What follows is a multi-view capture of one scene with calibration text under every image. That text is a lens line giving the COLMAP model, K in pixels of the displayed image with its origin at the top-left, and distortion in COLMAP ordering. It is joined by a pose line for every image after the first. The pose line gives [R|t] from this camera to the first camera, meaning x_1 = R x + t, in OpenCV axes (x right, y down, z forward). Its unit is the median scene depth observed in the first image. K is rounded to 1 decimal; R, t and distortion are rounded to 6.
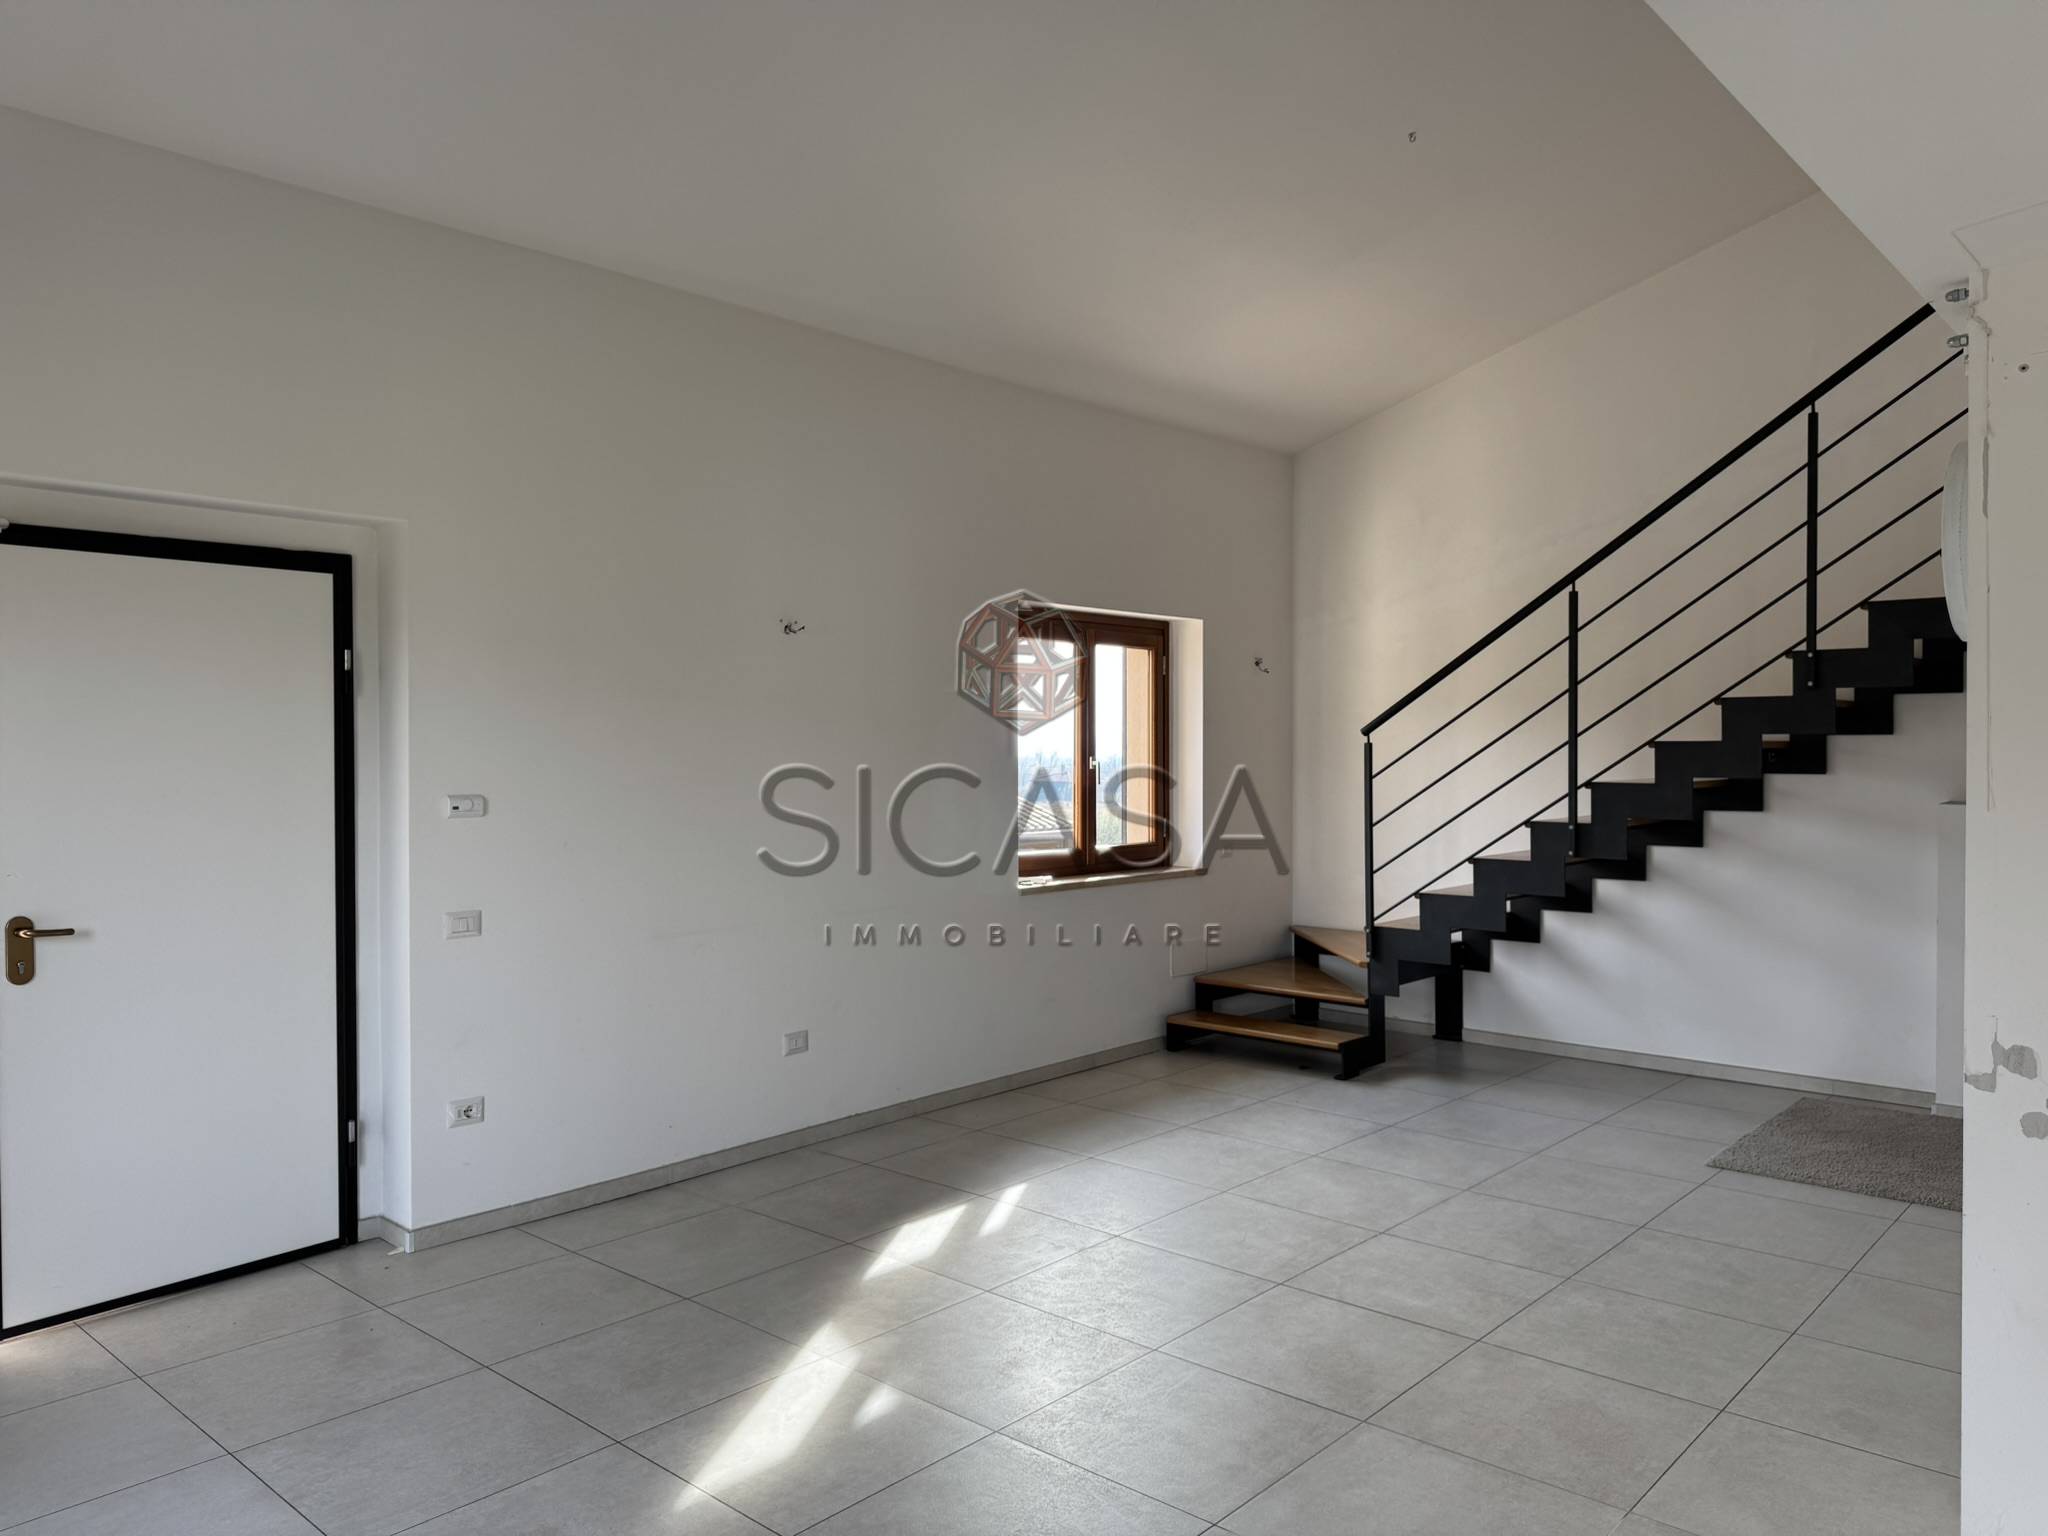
lens RADIAL K [[1440.5, 0, 1034.0], [0, 1440.5, 771.7], [0, 0, 1]] dist [0.018402, -0.026007]
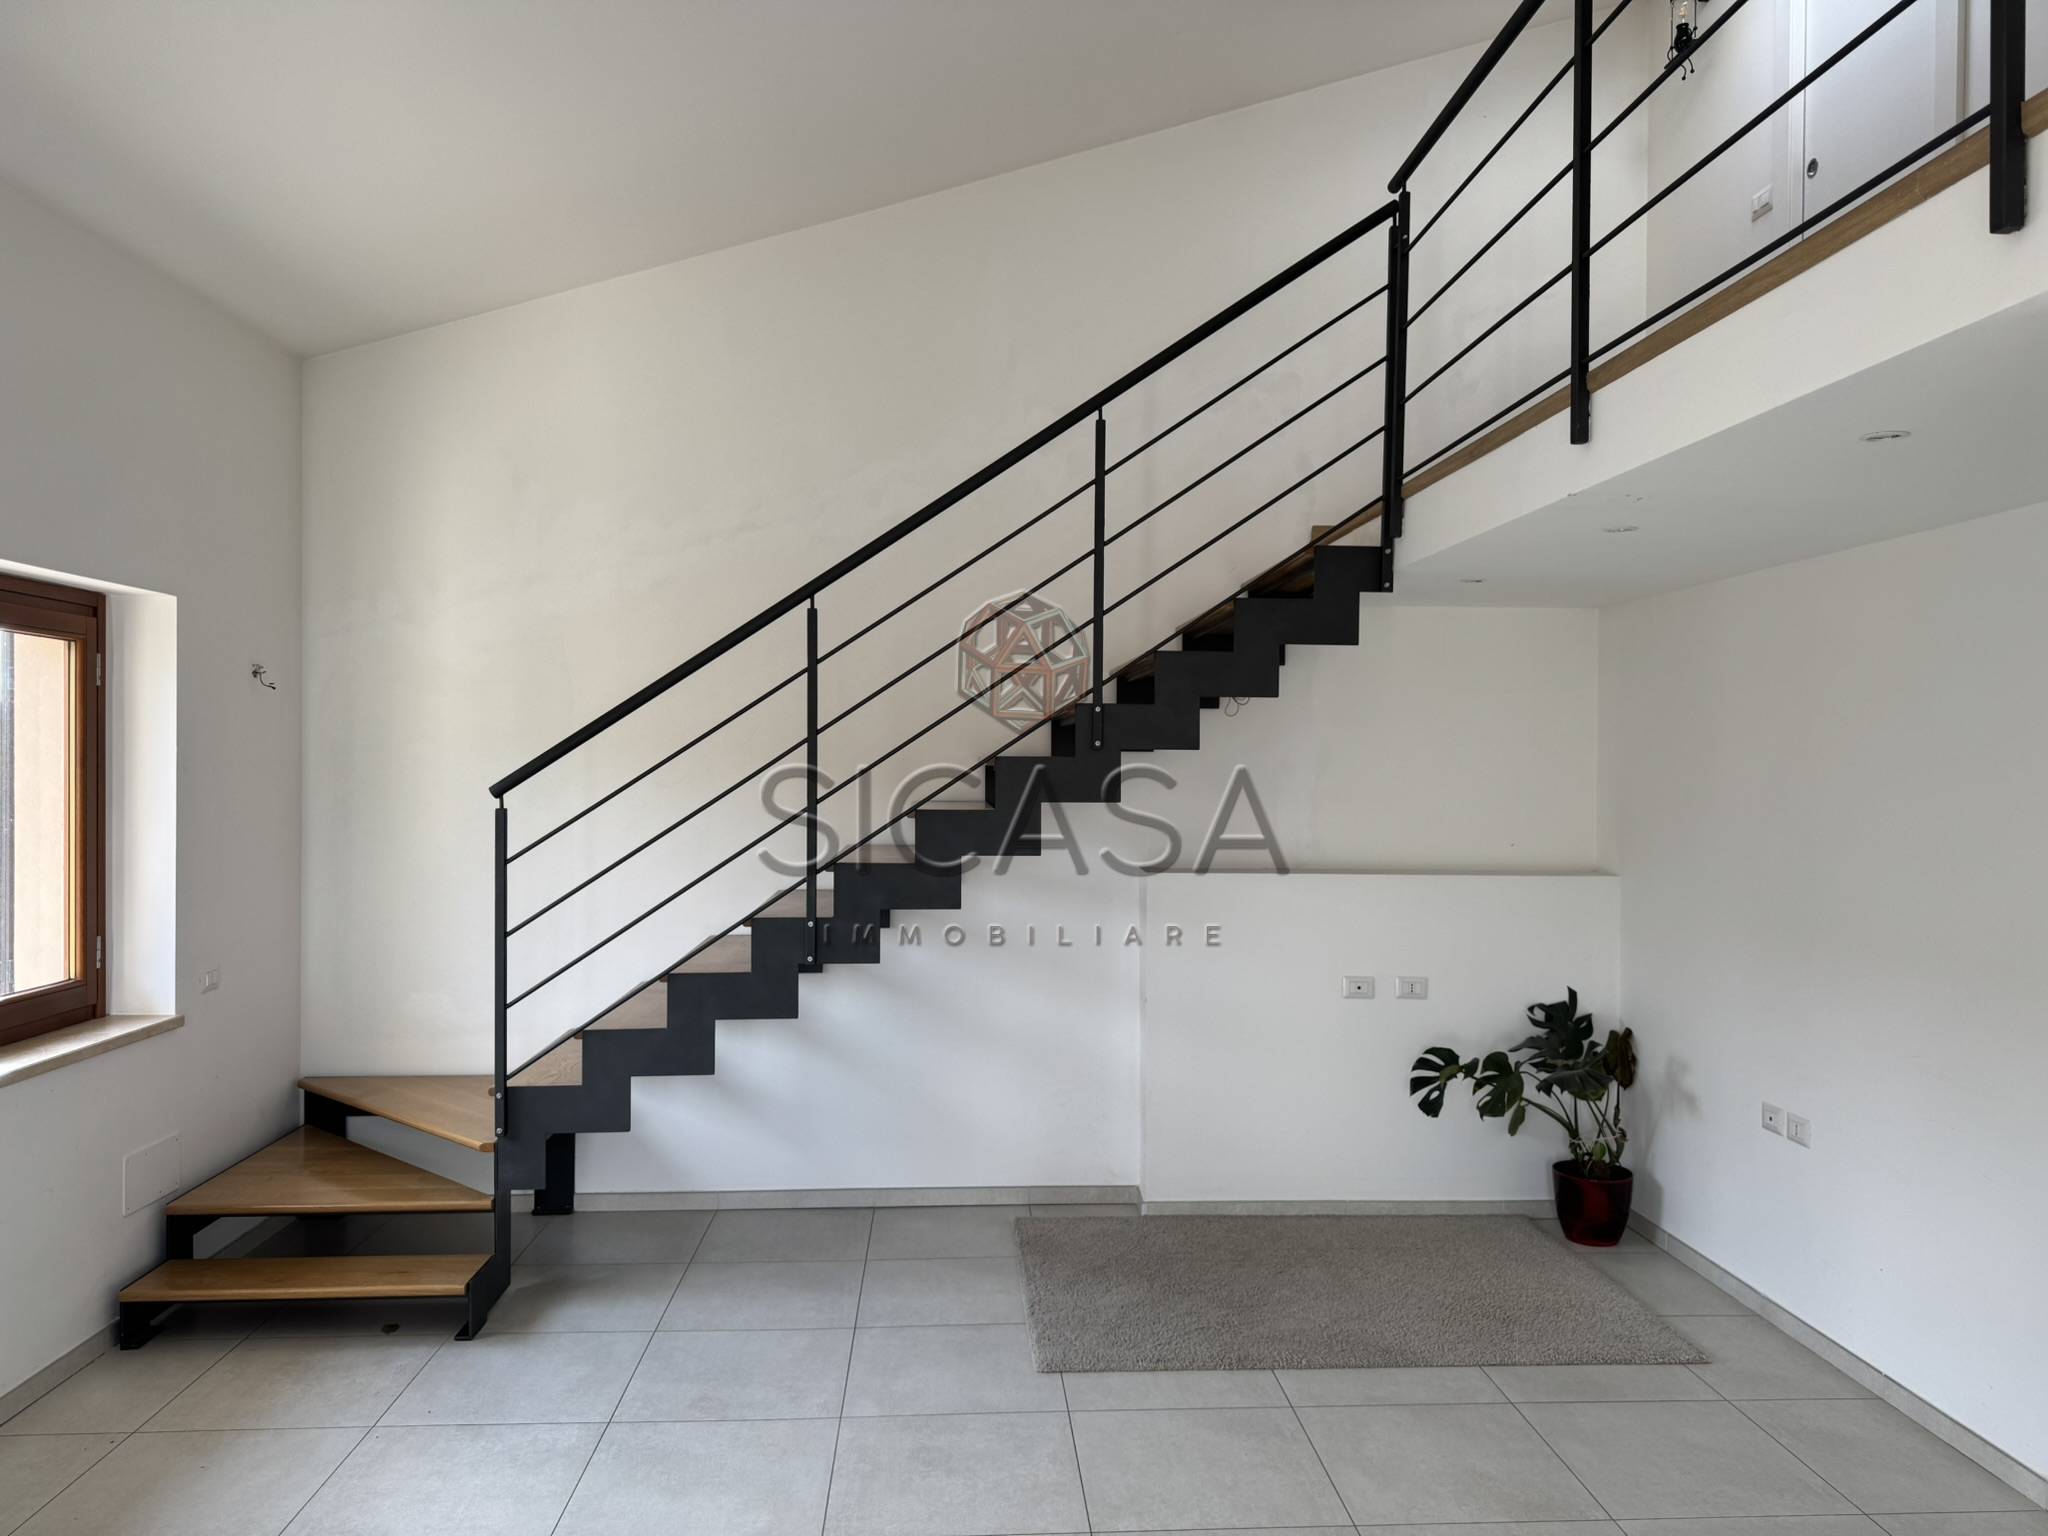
lens RADIAL K [[1440.5, 0, 1034.0], [0, 1440.5, 771.7], [0, 0, 1]] dist [0.018402, -0.026007]
pose [[0.697634, 0.004449, 0.716440, -0.069065], [0.000666, 0.999976, -0.006859, -0.032216], [-0.716454, 0.005262, 0.697615, 0.368500]]
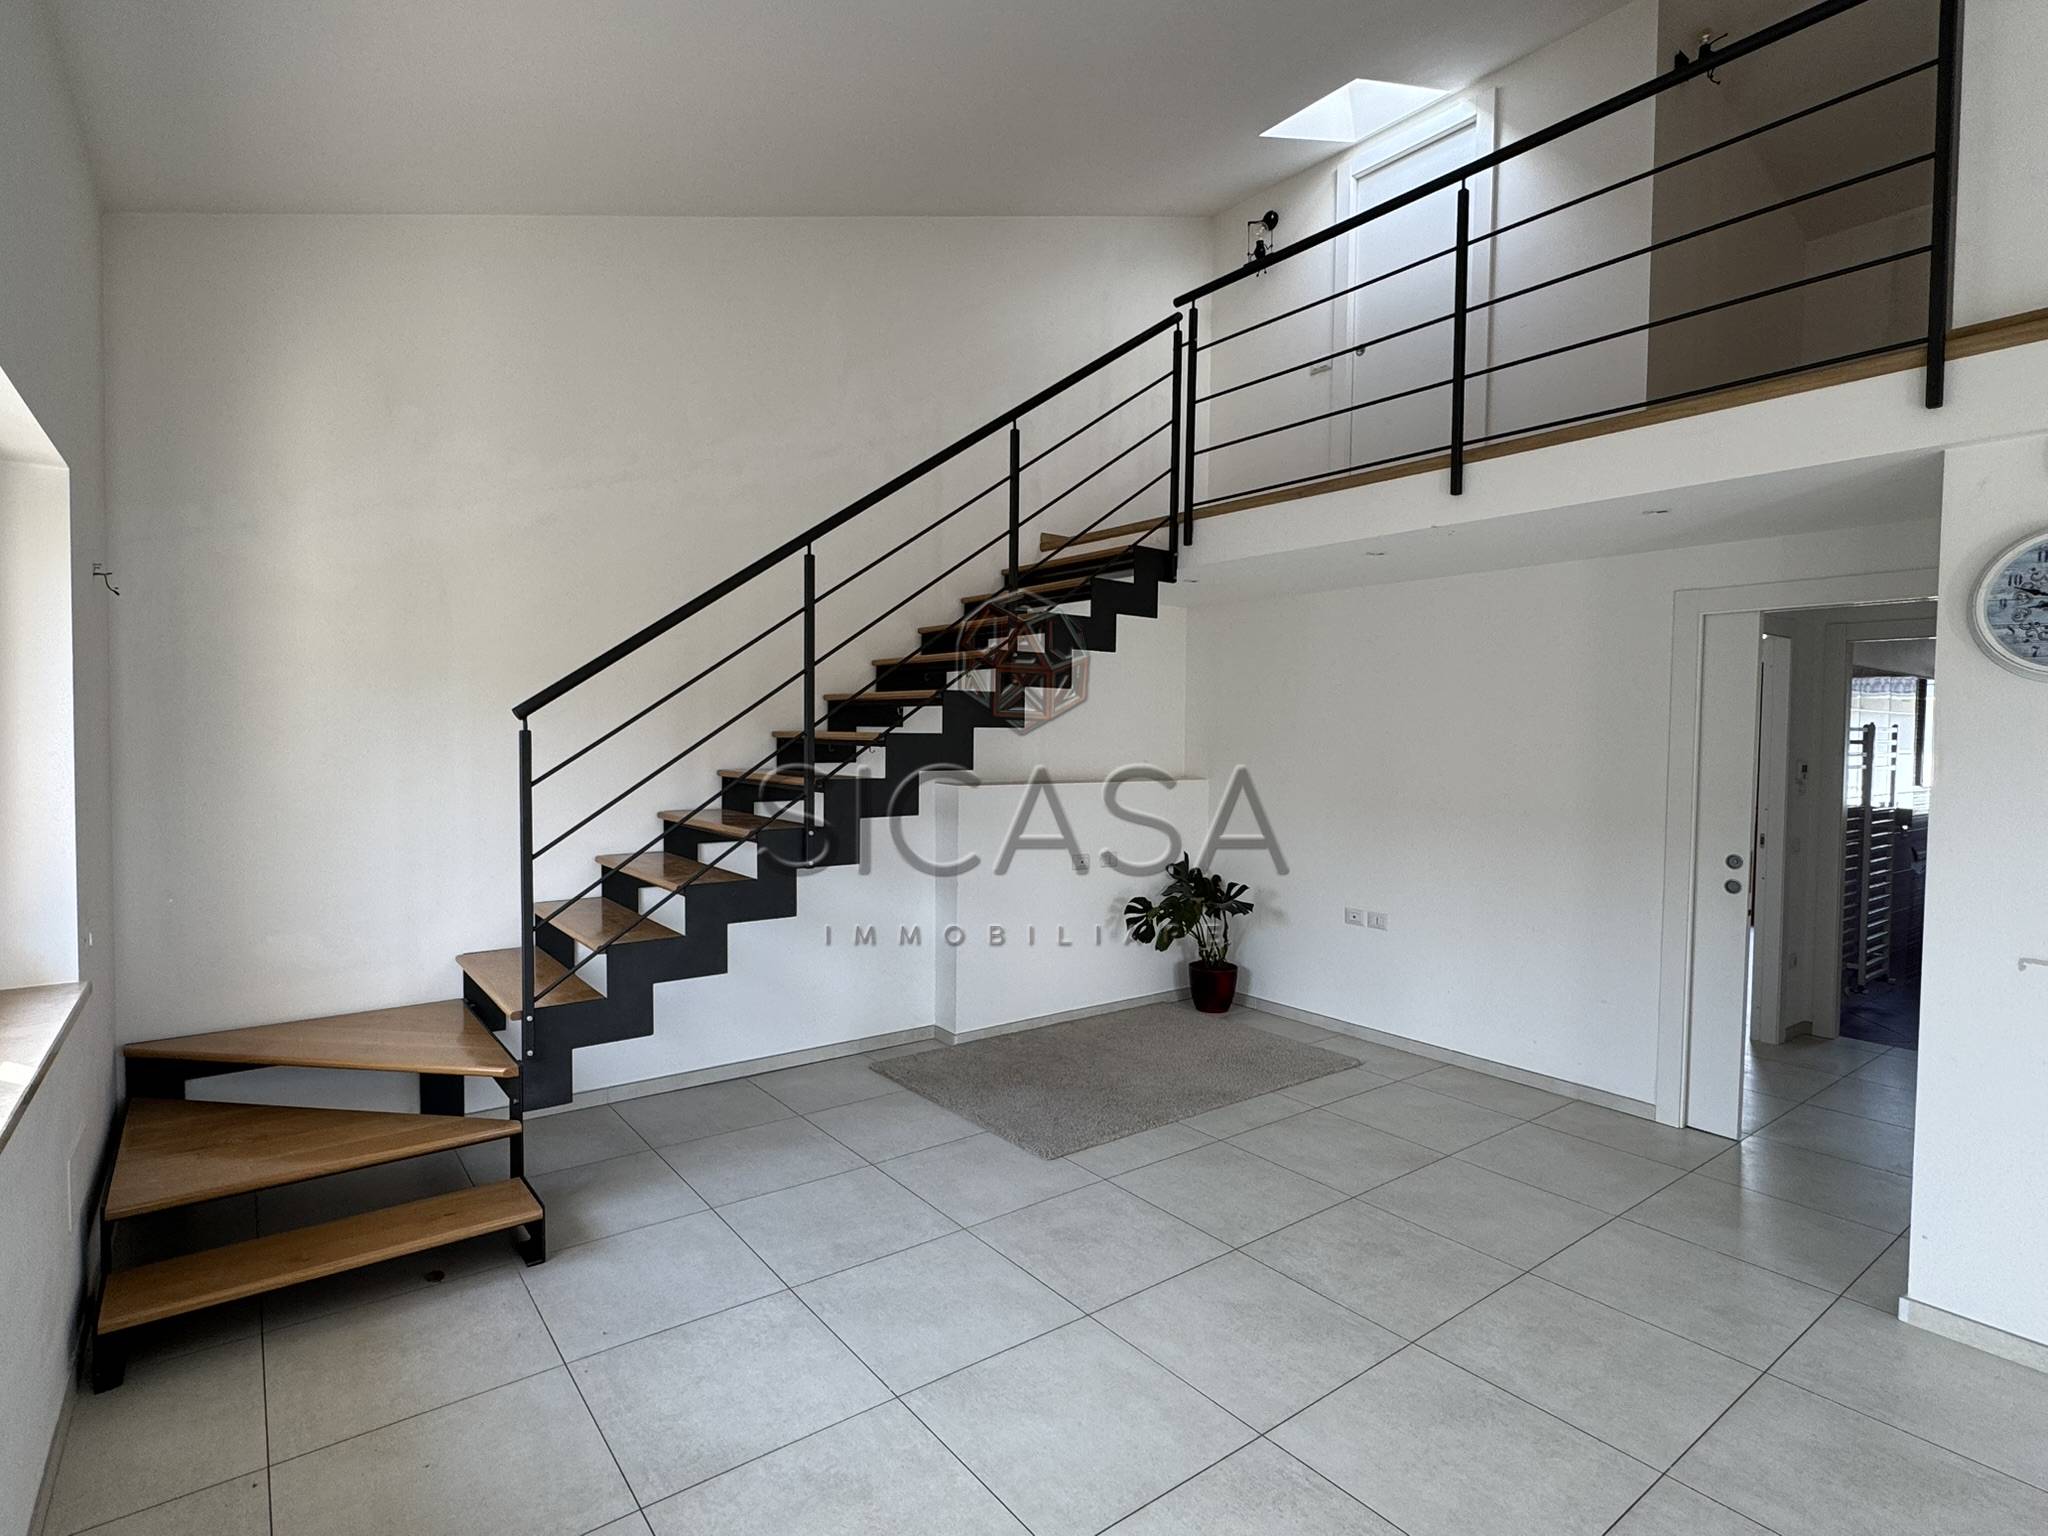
lens RADIAL K [[1029.4, 0, 1024.0], [0, 1029.4, 768.0], [0, 0, 1]] dist [-0.006978, 0.000082]
pose [[0.186466, -0.027485, 0.982077, -0.179020], [0.006597, 0.999621, 0.026724, -0.014060], [-0.982439, 0.001496, 0.186577, 0.693814]]
